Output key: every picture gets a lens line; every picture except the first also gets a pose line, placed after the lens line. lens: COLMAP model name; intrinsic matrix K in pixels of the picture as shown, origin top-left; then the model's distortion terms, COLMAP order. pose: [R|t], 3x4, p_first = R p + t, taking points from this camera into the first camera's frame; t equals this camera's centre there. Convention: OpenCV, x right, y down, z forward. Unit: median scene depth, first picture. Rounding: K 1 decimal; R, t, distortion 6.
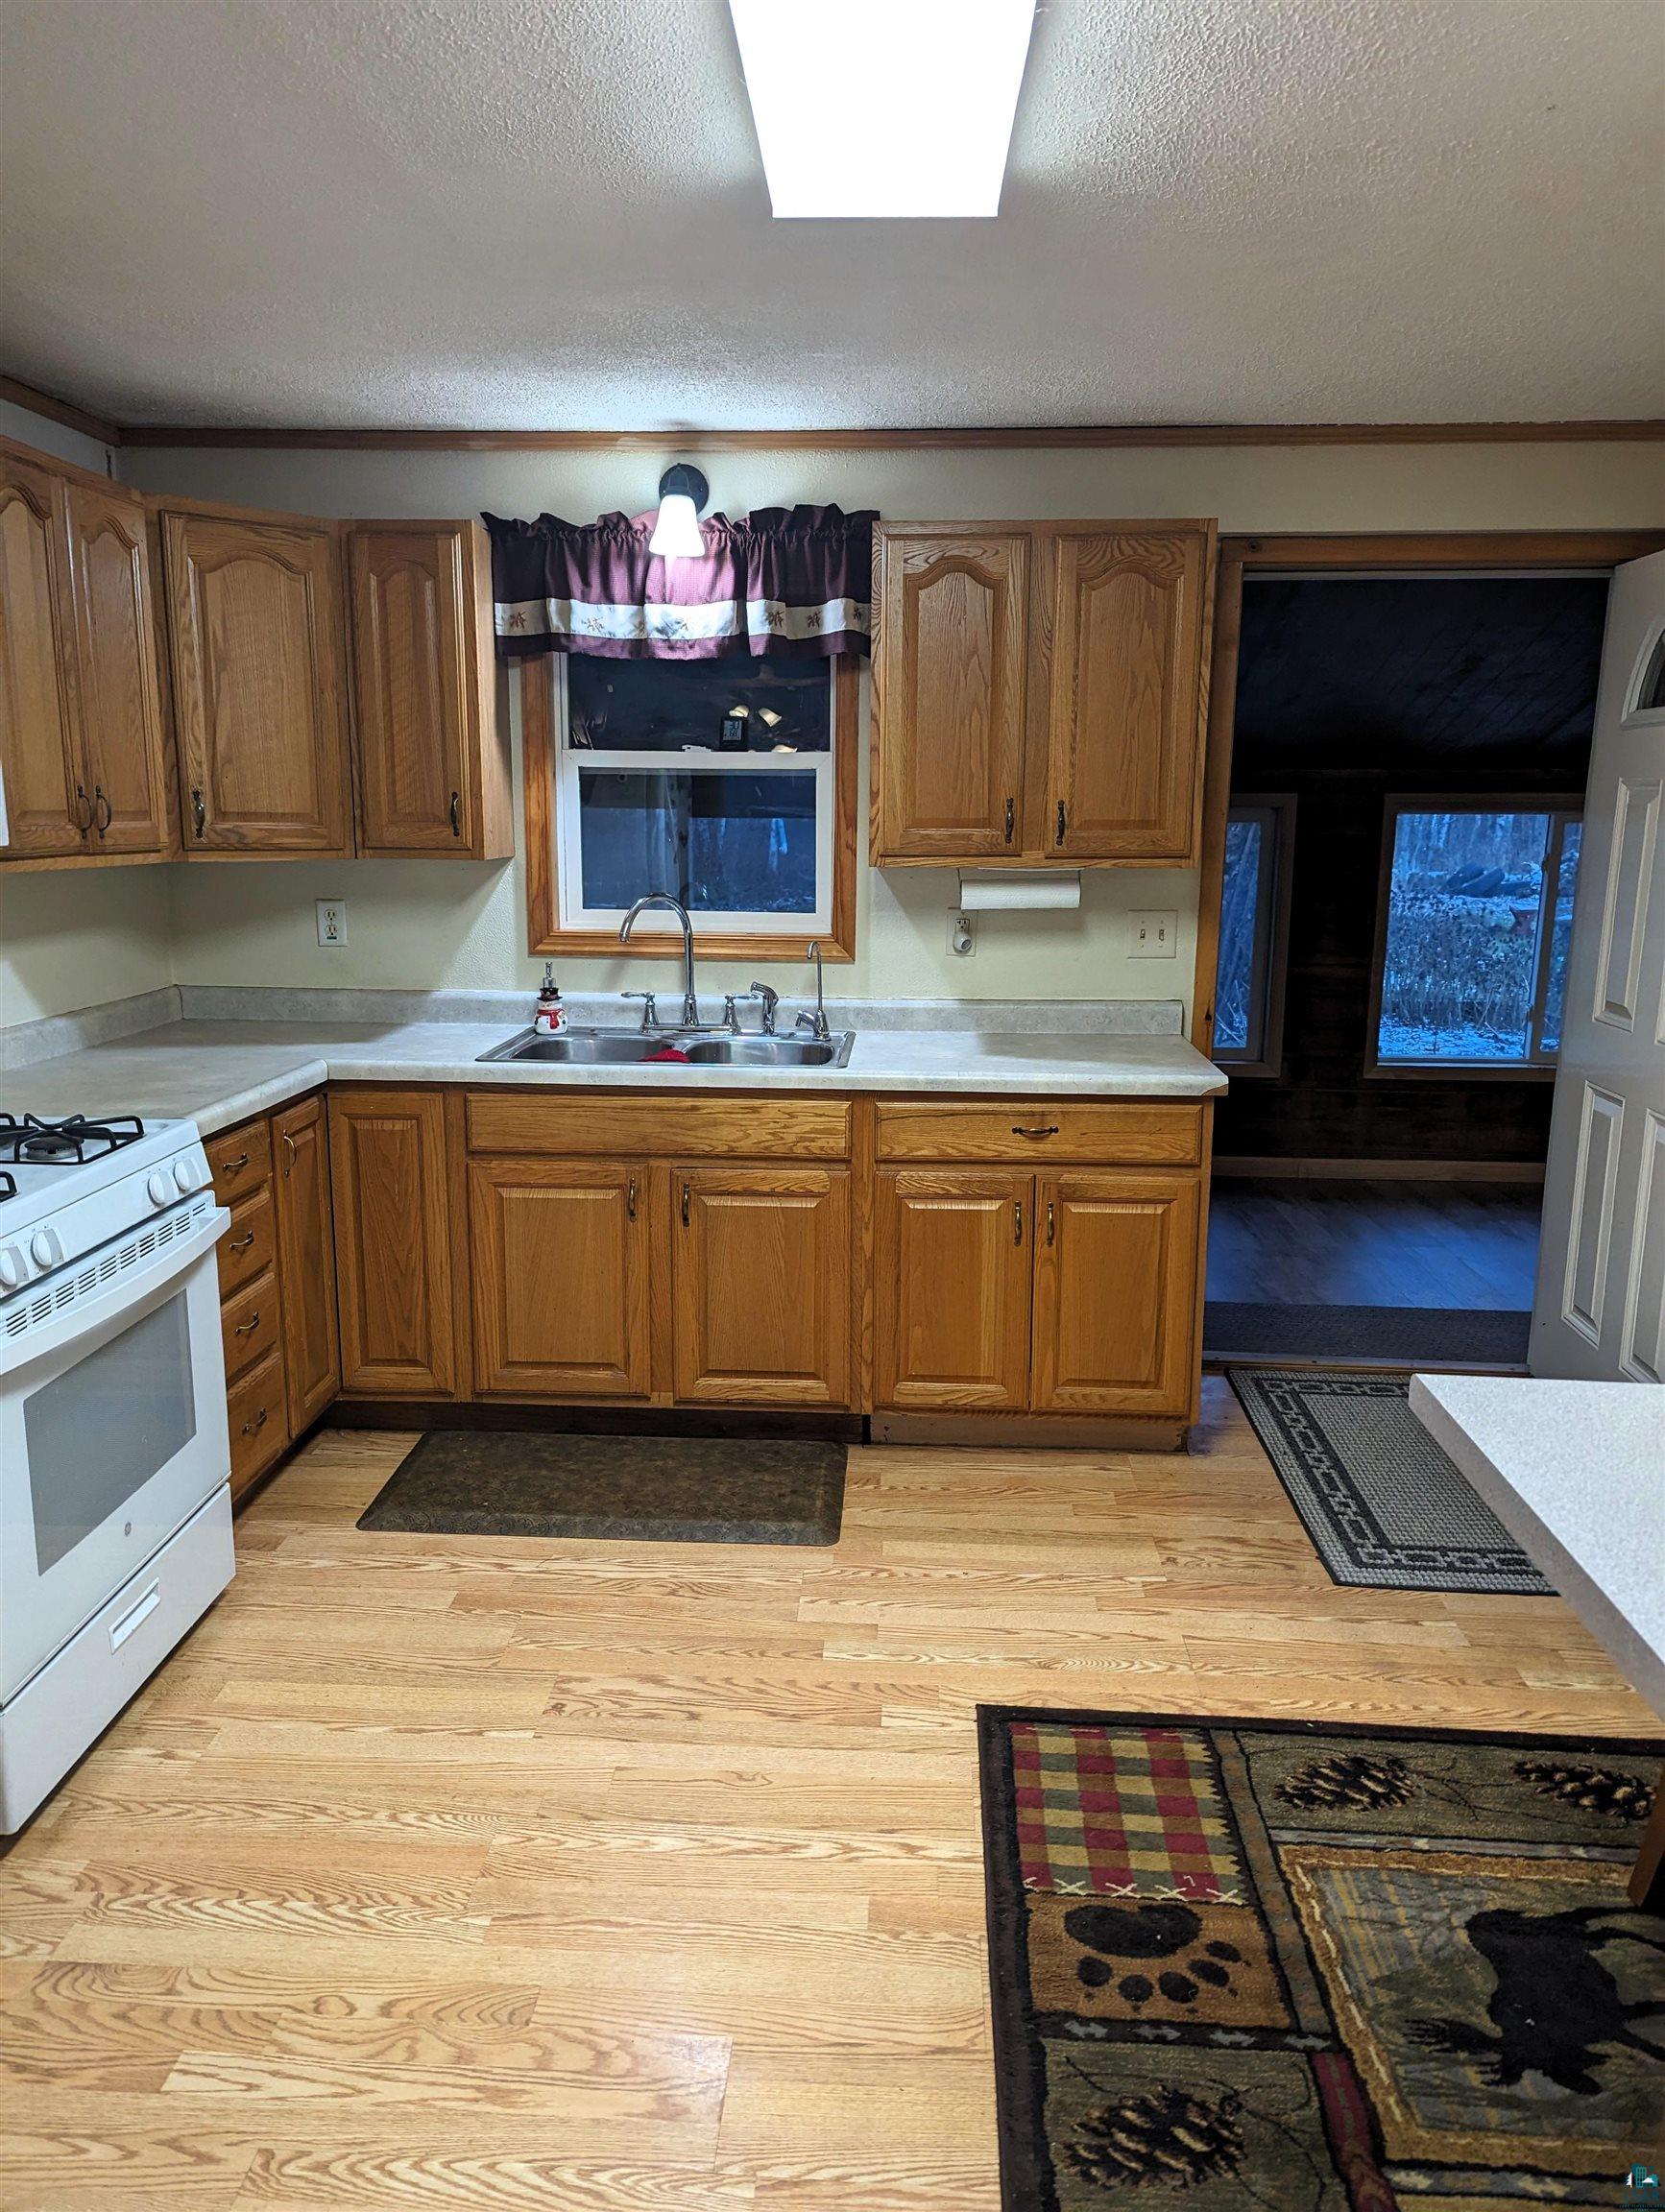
lens RADIAL K [[1552.1, 0, 844.6], [0, 1552.1, 1095.1], [0, 0, 1]] dist [0.059993, -0.046500]
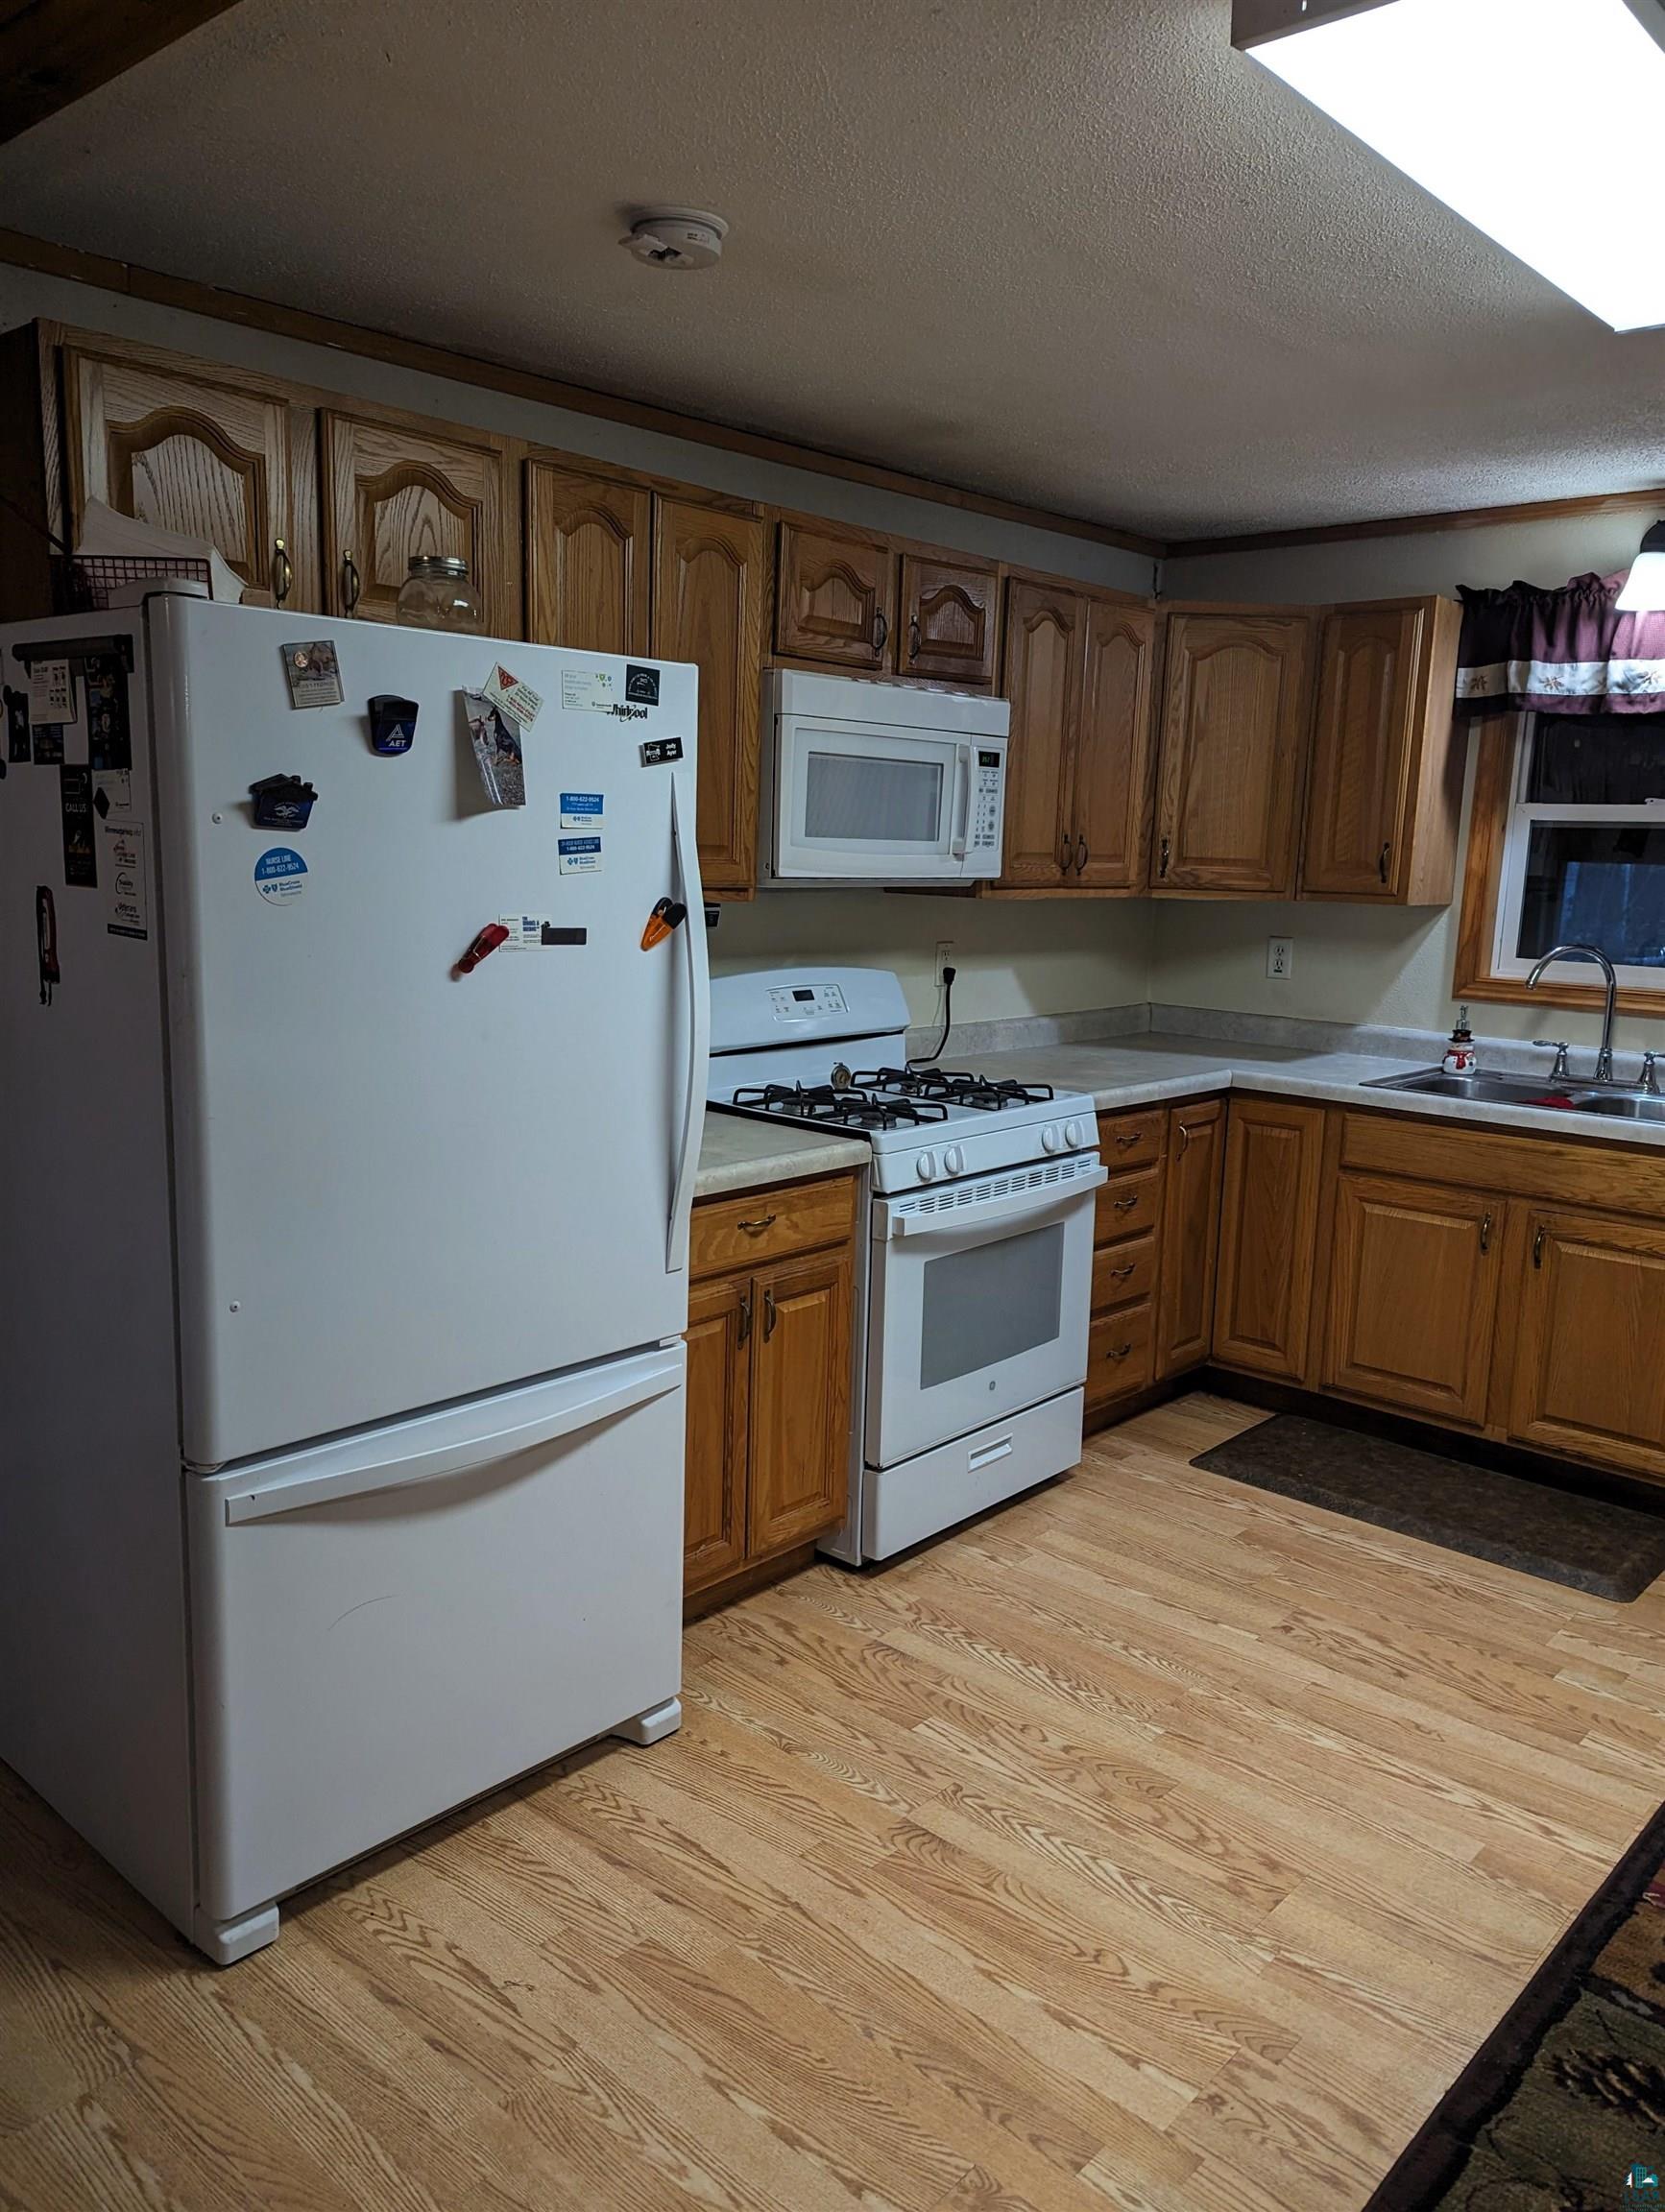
lens RADIAL K [[1552.1, 0, 841.7], [0, 1552.1, 1106.3], [0, 0, 1]] dist [0.059993, -0.046500]
pose [[0.788190, 0.121265, -0.603366, 0.163089], [-0.137366, 0.990327, 0.019592, 0.024443], [0.599906, 0.067440, 0.797223, -0.113296]]
